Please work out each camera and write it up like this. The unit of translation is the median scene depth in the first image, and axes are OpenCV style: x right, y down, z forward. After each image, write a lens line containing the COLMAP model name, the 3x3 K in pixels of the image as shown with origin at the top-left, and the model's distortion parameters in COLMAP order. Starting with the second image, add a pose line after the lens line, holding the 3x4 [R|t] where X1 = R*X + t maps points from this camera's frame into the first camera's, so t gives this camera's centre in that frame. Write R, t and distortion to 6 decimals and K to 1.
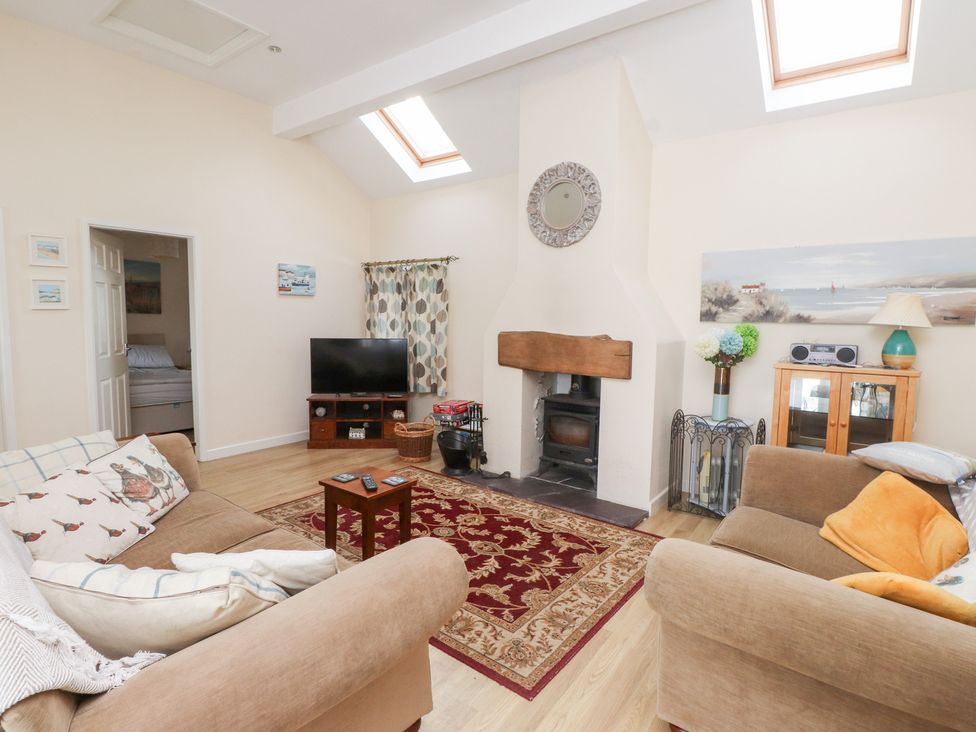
lens RADIAL K [[514.2, 0, 484.4], [0, 514.2, 363.1], [0, 0, 1]] dist [-0.001856, -0.000441]
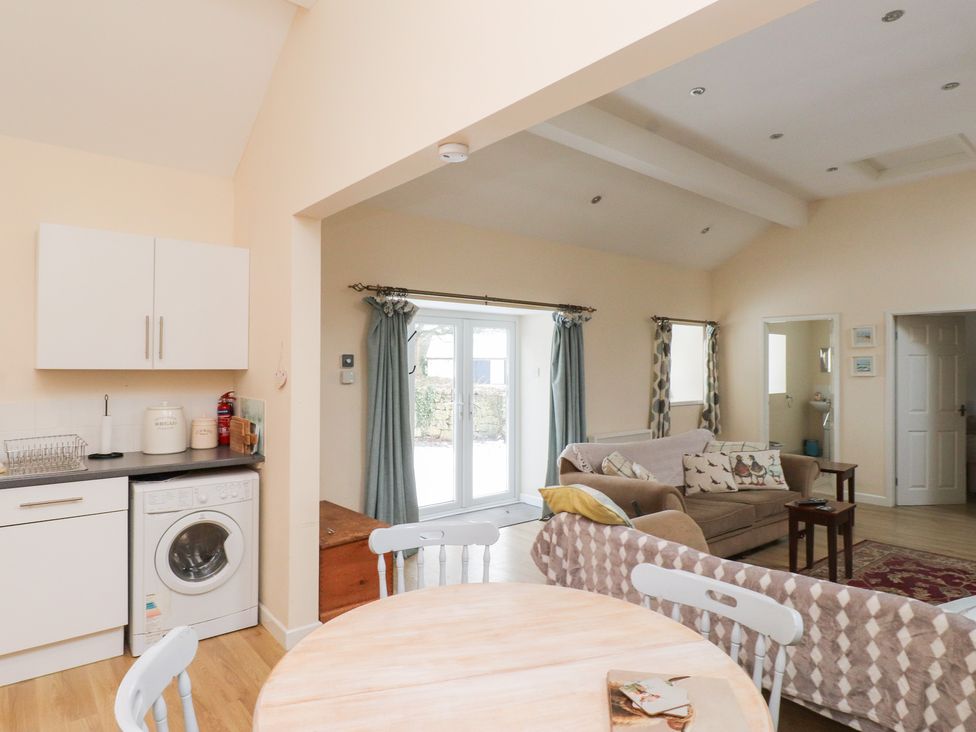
lens RADIAL K [[578.7, 0, 485.8], [0, 578.7, 362.1], [0, 0, 1]] dist [-0.009041, -0.001516]
pose [[-0.227638, -0.017383, -0.973591, 1.009157], [-0.094079, 0.995556, 0.004221, -0.047889], [0.969190, 0.092556, -0.228262, 0.315623]]
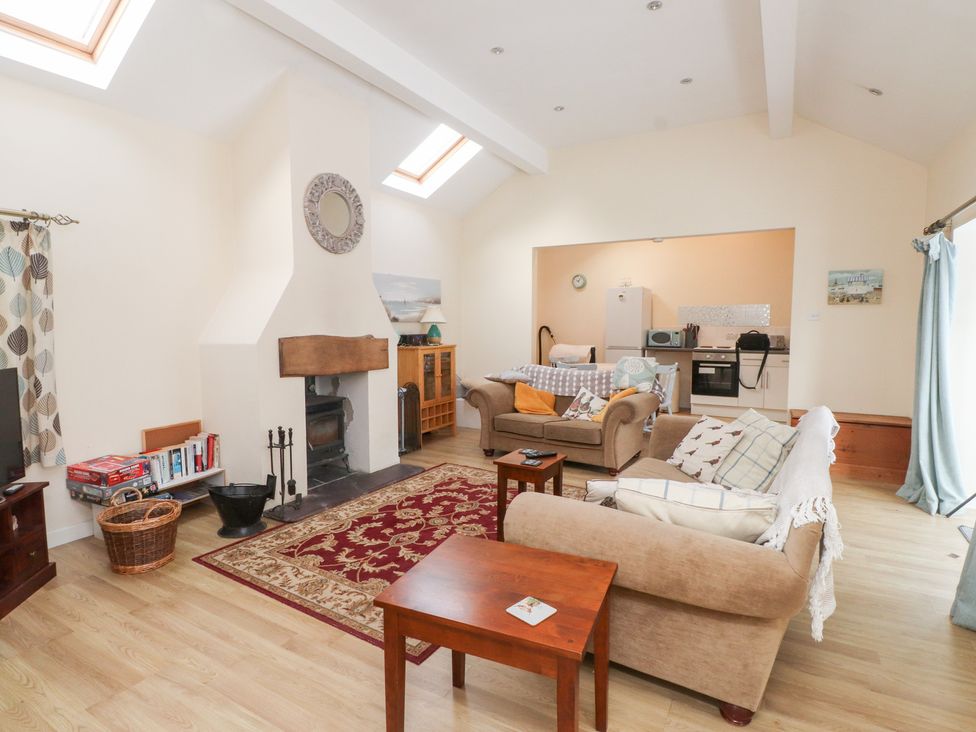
lens RADIAL K [[514.2, 0, 484.4], [0, 514.2, 363.1], [0, 0, 1]] dist [-0.001856, -0.000441]
pose [[-0.116446, -0.093549, 0.988782, -0.950383], [0.088985, 0.990568, 0.104197, -0.087134], [-0.989203, 0.100120, -0.107023, 0.836665]]
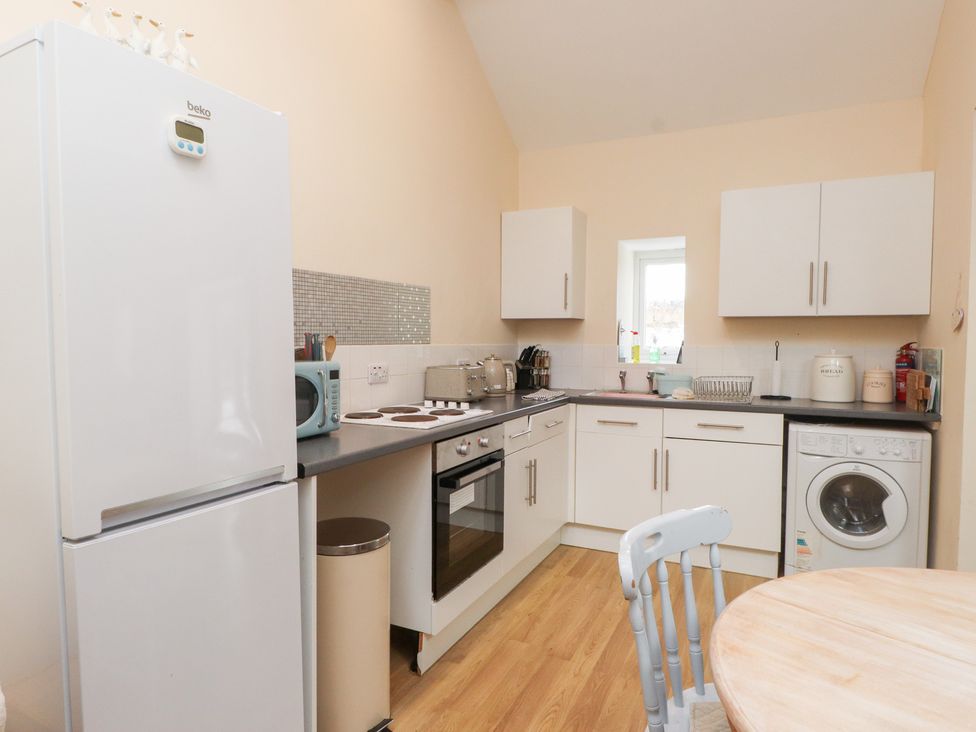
lens RADIAL K [[586.7, 0, 488.0], [0, 586.7, 366.0], [0, 0, 1]] dist [0.000685, -0.000457]
pose [[-0.982794, -0.009778, -0.184444, 0.933868], [-0.033521, 0.991457, 0.126052, -0.007544], [0.181636, 0.130066, -0.974726, 0.414842]]
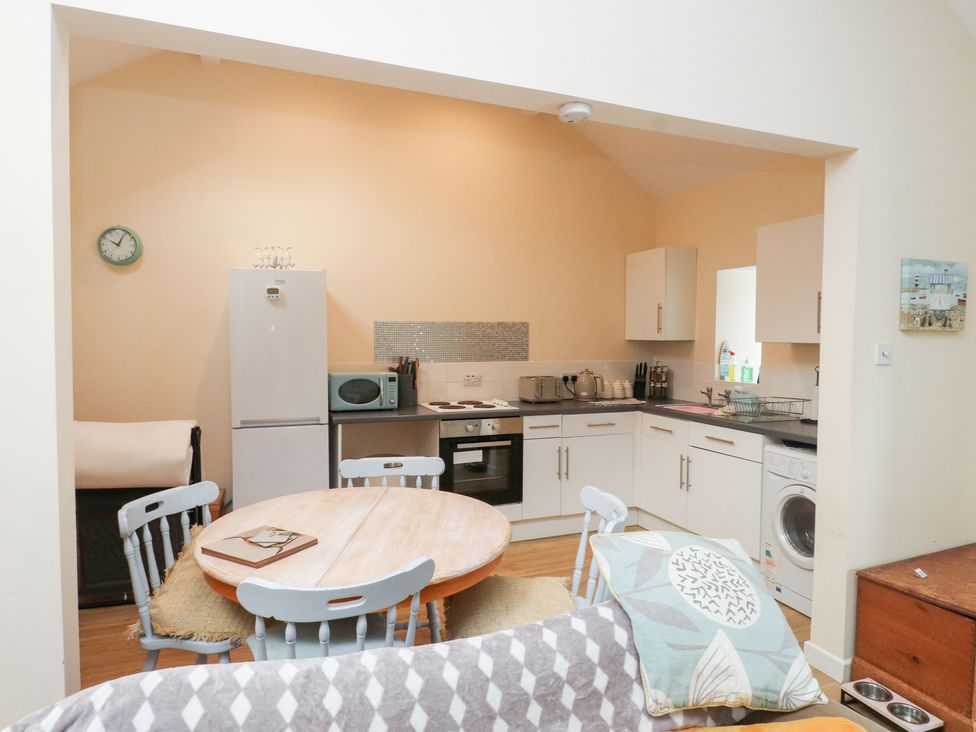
lens RADIAL K [[586.7, 0, 488.0], [0, 586.7, 366.0], [0, 0, 1]] dist [0.000685, -0.000457]
pose [[-0.851073, -0.043830, 0.523215, 0.273281], [0.028989, 0.991067, 0.130176, -0.083077], [-0.524246, 0.125957, -0.842200, 0.657633]]
